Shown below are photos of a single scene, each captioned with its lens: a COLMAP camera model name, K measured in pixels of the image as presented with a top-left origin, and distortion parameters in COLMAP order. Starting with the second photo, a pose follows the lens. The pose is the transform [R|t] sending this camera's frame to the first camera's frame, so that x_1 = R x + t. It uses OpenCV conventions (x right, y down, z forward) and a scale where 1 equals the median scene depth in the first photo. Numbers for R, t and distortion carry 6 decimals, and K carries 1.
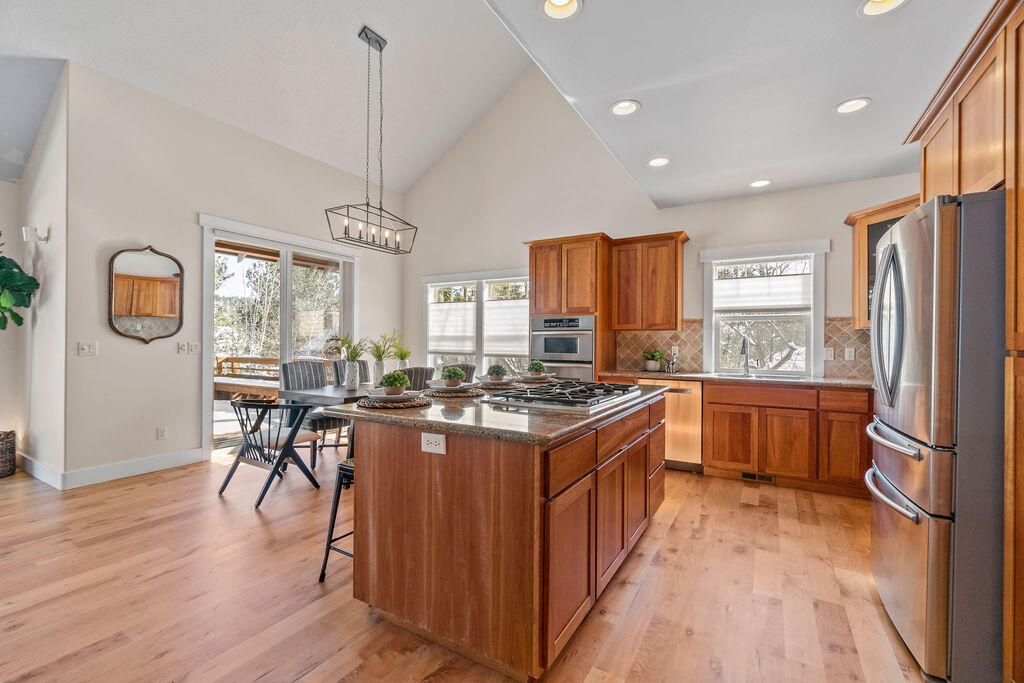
lens RADIAL K [[443.0, 0, 513.9], [0, 443.0, 345.8], [0, 0, 1]] dist [-0.003687, -0.000135]
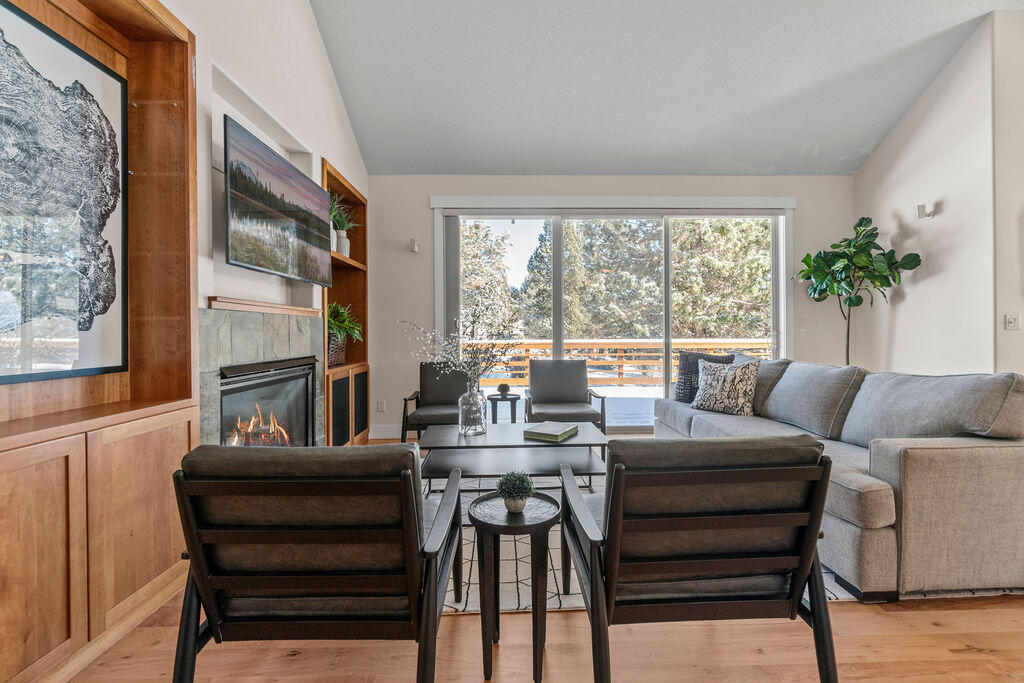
lens RADIAL K [[443.0, 0, 514.4], [0, 443.0, 329.4], [0, 0, 1]] dist [-0.003687, -0.000135]
pose [[0.532349, -0.005691, -0.846506, -0.675469], [0.001209, 0.999981, -0.005963, 0.024470], [0.846524, 0.002151, 0.532346, -0.322714]]
